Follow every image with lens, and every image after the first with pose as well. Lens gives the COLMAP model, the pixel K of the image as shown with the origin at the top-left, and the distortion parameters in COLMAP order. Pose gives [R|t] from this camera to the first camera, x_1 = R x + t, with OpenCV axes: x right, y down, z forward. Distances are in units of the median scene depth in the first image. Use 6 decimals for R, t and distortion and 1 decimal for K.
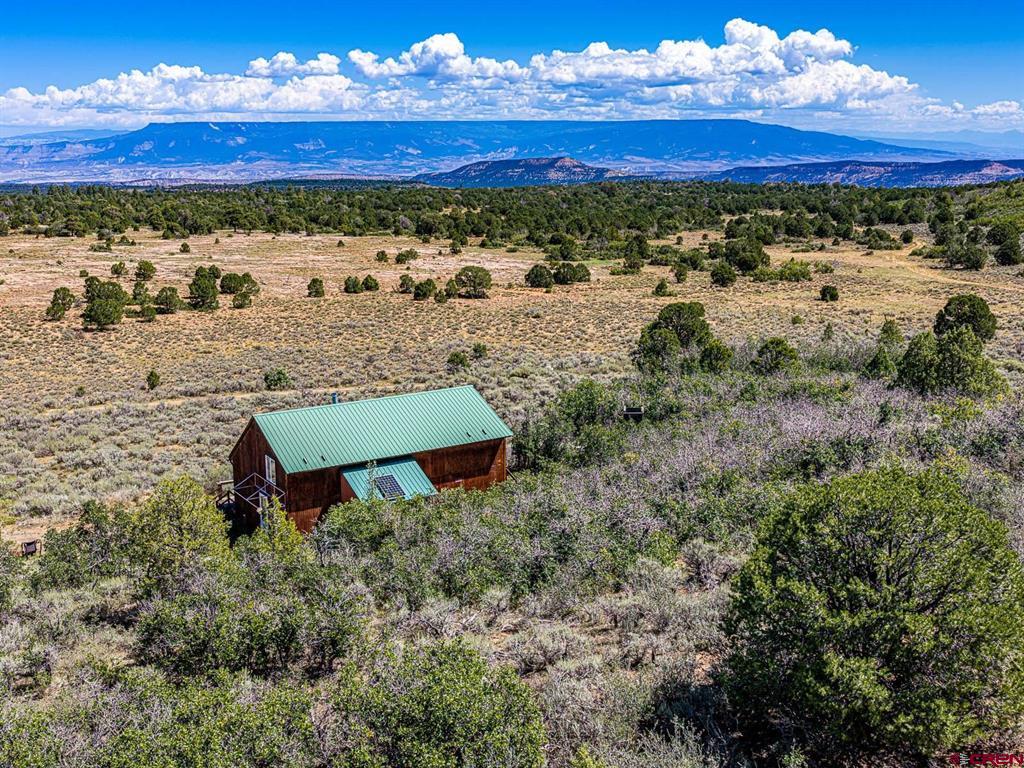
lens RADIAL K [[1146.7, 0, 520.7], [0, 1146.7, 397.3], [0, 0, 1]] dist [0.008226, 0.000000]
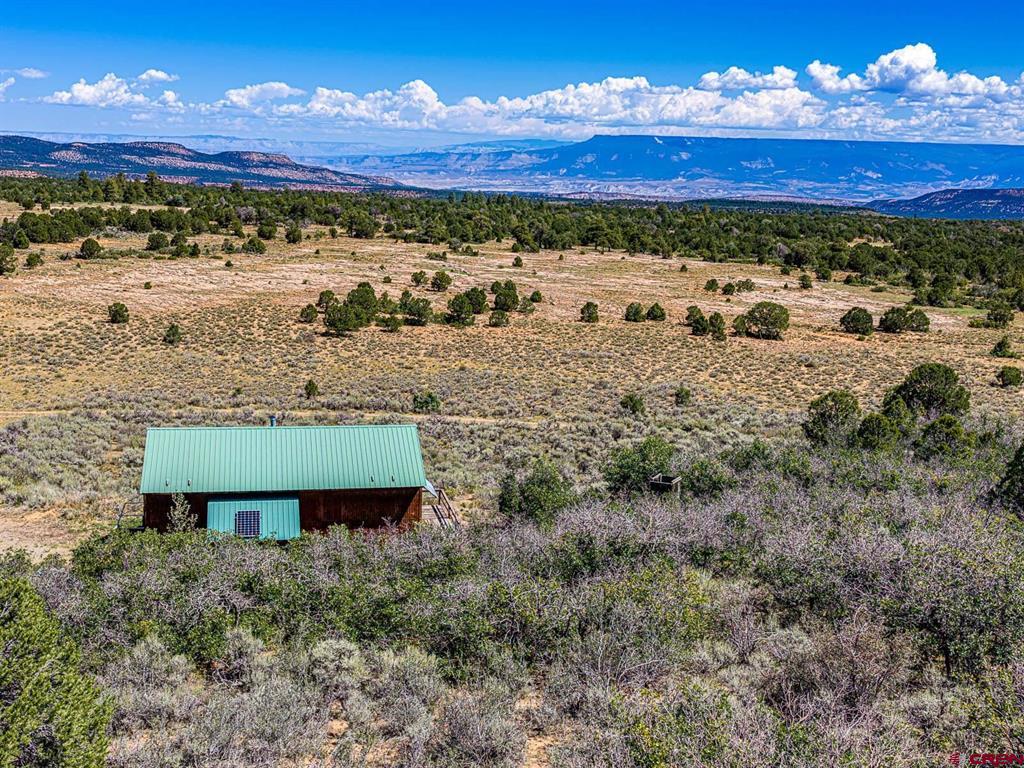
lens RADIAL K [[1245.0, 0, 516.5], [0, 1245.0, 381.4], [0, 0, 1]] dist [0.019585, 0.000000]
pose [[0.930007, 0.101175, -0.353342, 0.097701], [-0.116385, 0.992960, -0.022007, -0.008493], [0.348628, 0.061591, 0.935235, 0.032878]]
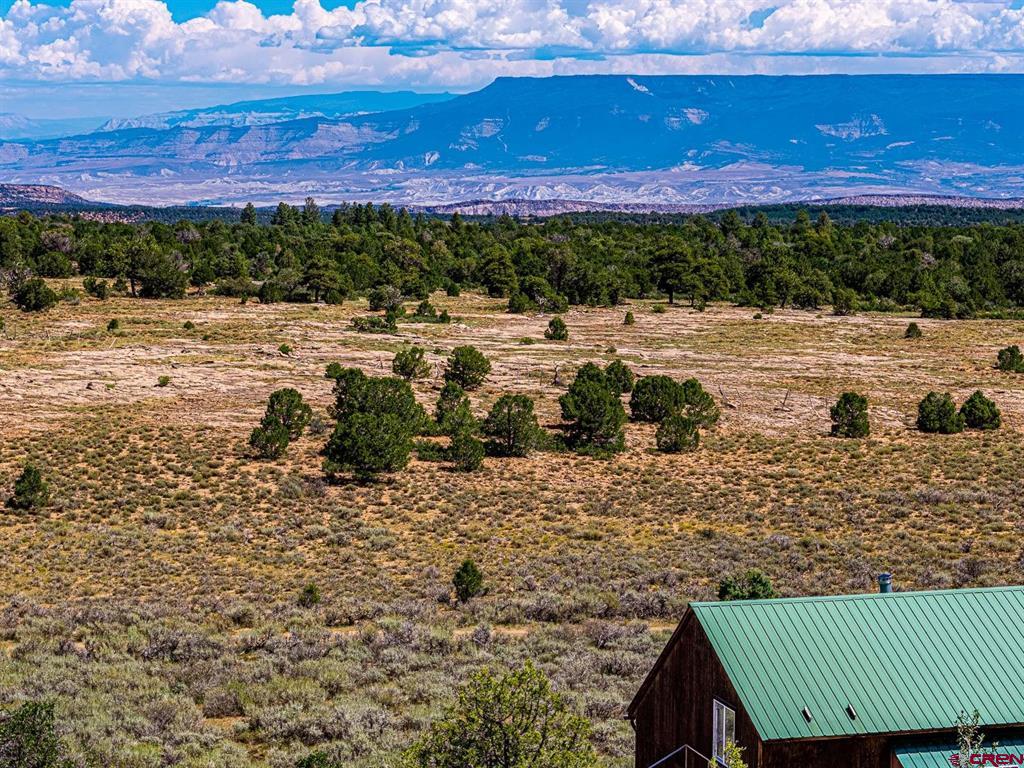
lens RADIAL K [[2775.0, 0, 507.1], [0, 2775.0, 387.5], [0, 0, 1]] dist [-0.170120, 0.000000]
pose [[0.955018, 0.031987, -0.294819, -0.000556], [-0.068239, 0.991191, -0.113508, 0.013529], [0.288591, 0.128521, 0.948788, 0.002910]]
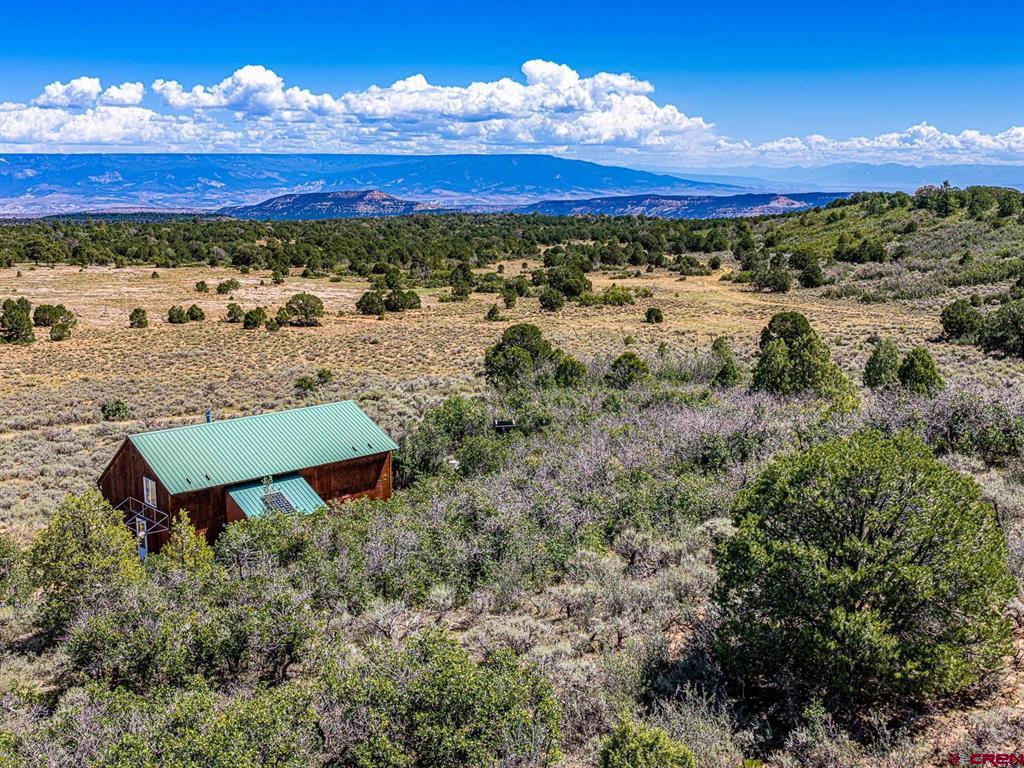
lens RADIAL K [[1146.7, 0, 524.7], [0, 1146.7, 390.0], [0, 0, 1]] dist [0.008226, 0.000000]
pose [[0.985887, -0.027856, 0.165076, -0.015605], [0.033574, 0.998925, -0.031950, 0.004569], [-0.164008, 0.037041, 0.985763, 0.001767]]
